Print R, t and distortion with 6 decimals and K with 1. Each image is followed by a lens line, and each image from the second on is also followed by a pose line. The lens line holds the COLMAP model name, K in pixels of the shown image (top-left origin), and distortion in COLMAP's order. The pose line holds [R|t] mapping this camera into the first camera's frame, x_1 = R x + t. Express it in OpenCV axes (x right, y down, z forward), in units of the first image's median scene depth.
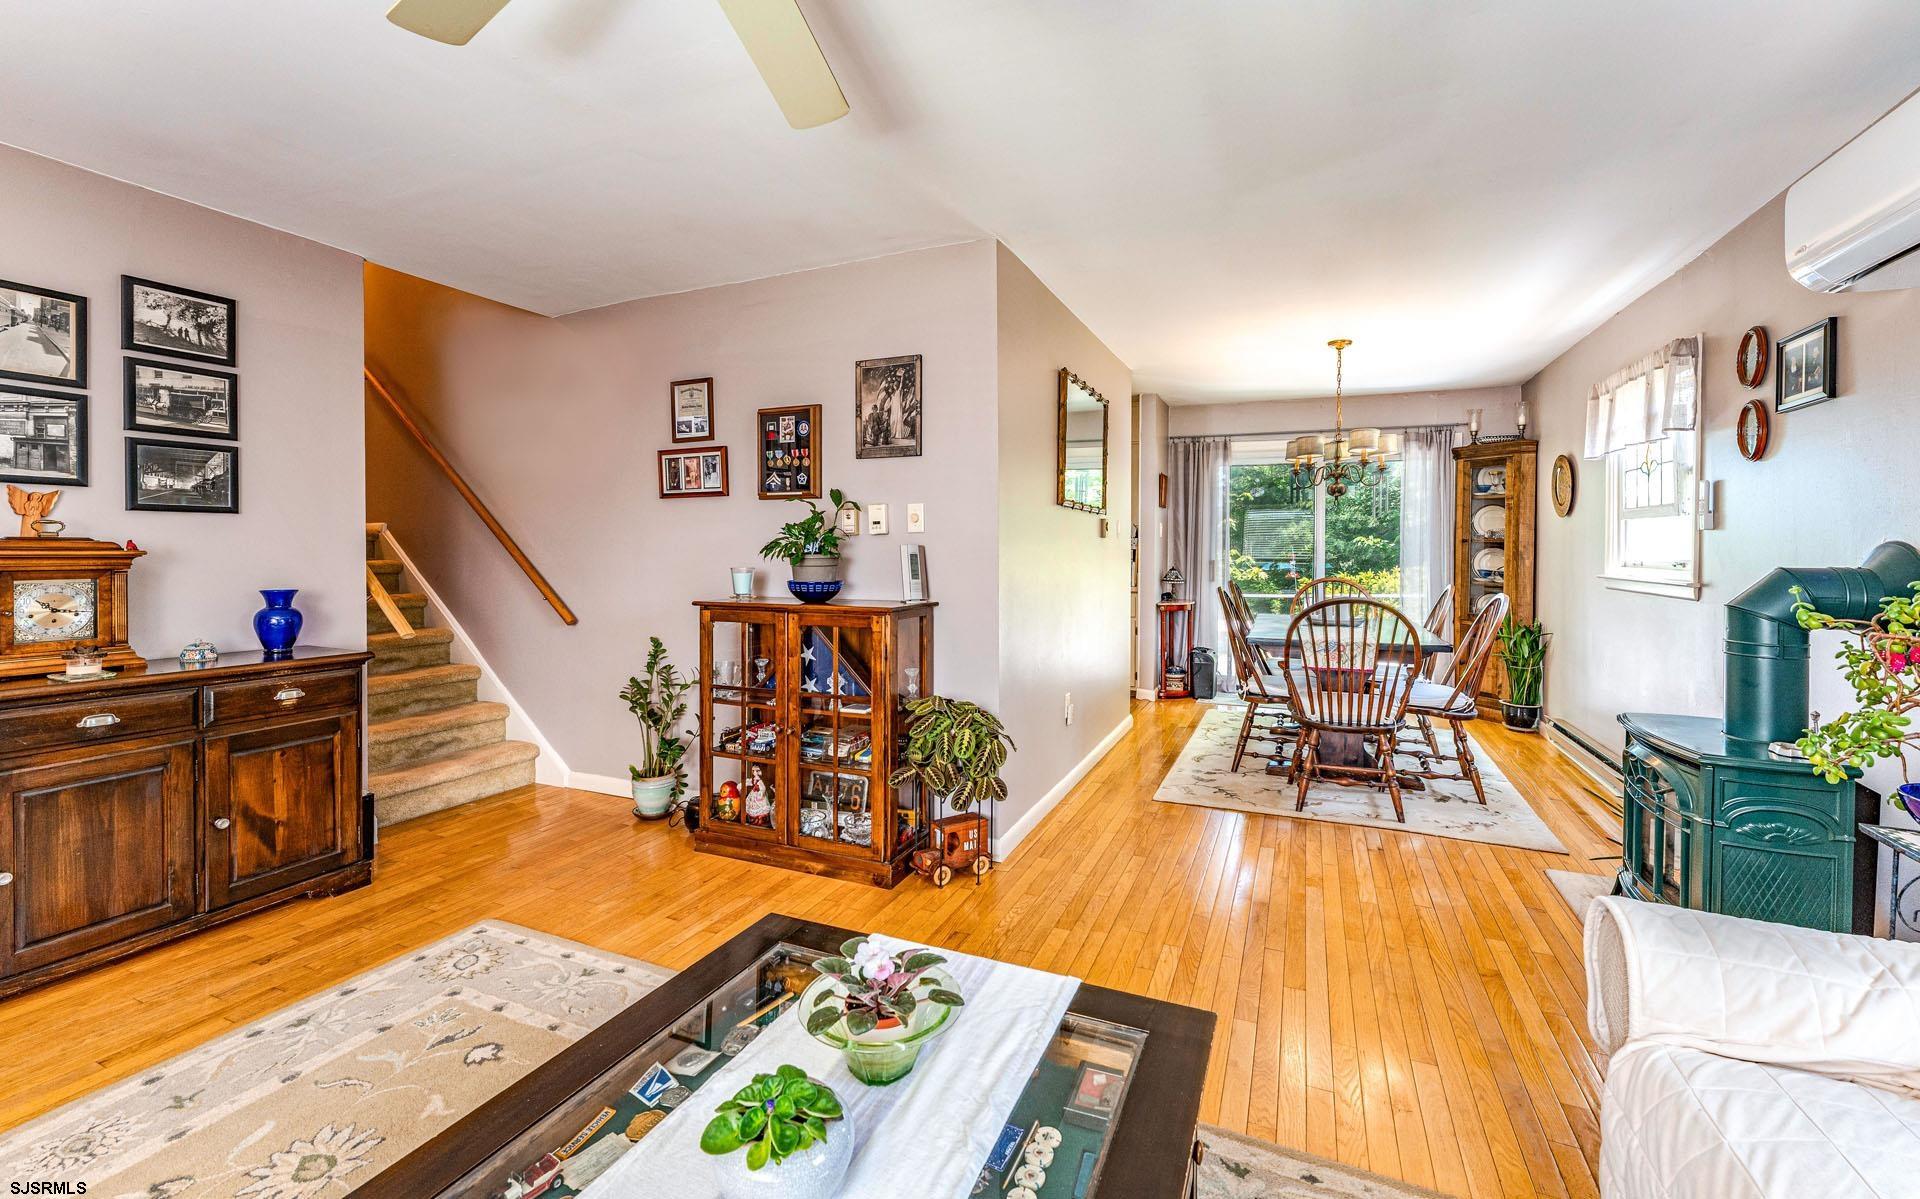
lens RADIAL K [[779.5, 0, 964.4], [0, 779.5, 556.6], [0, 0, 1]] dist [0.013959, -0.005853]
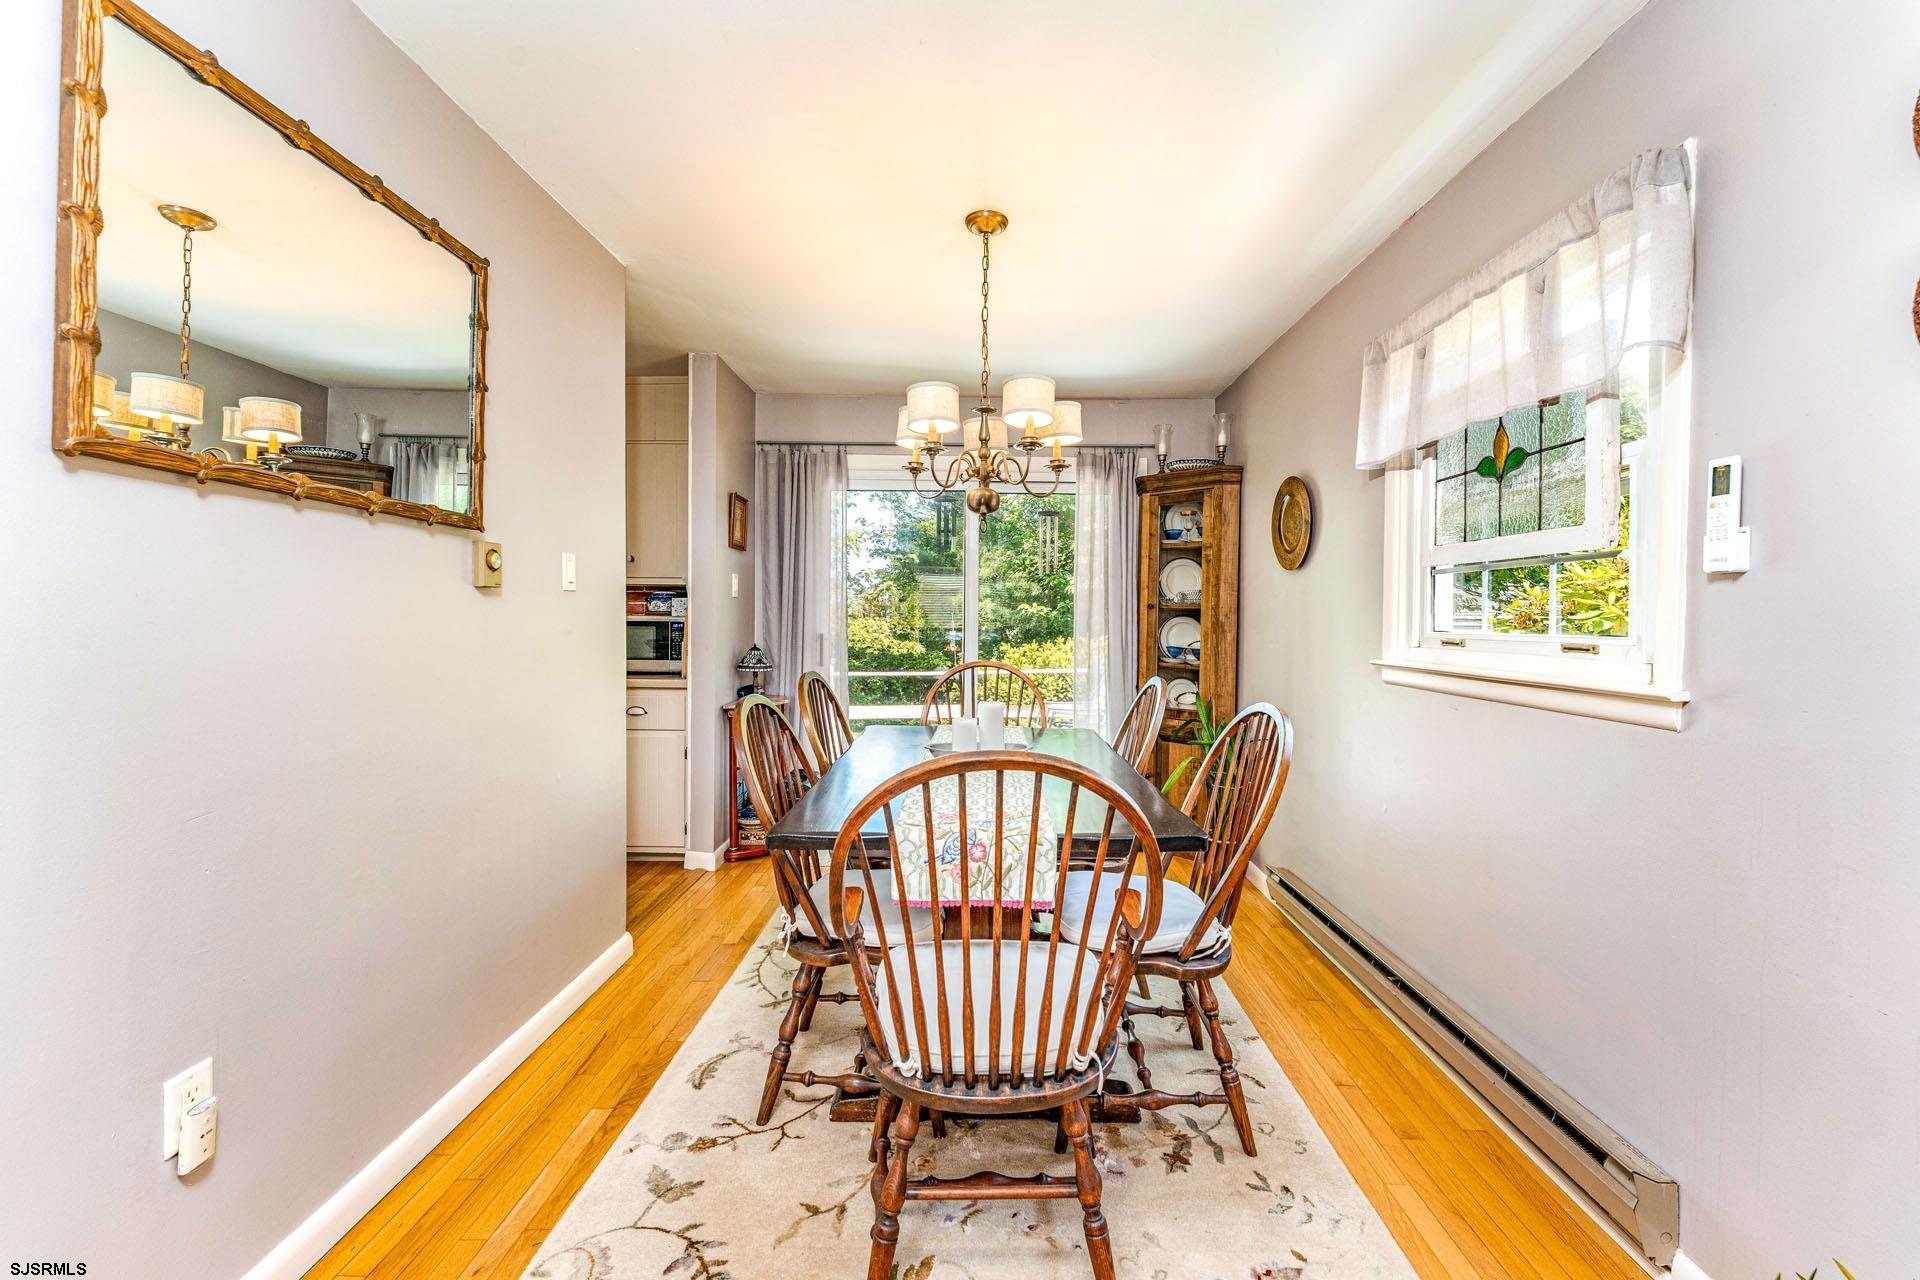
lens RADIAL K [[783.1, 0, 962.1], [0, 783.1, 617.4], [0, 0, 1]] dist [0.001179, 0.000010]
pose [[0.925447, 0.003656, 0.378860, 0.205624], [-0.000211, 0.999958, -0.009133, -0.003252], [-0.378877, 0.008372, 0.925409, 0.401880]]
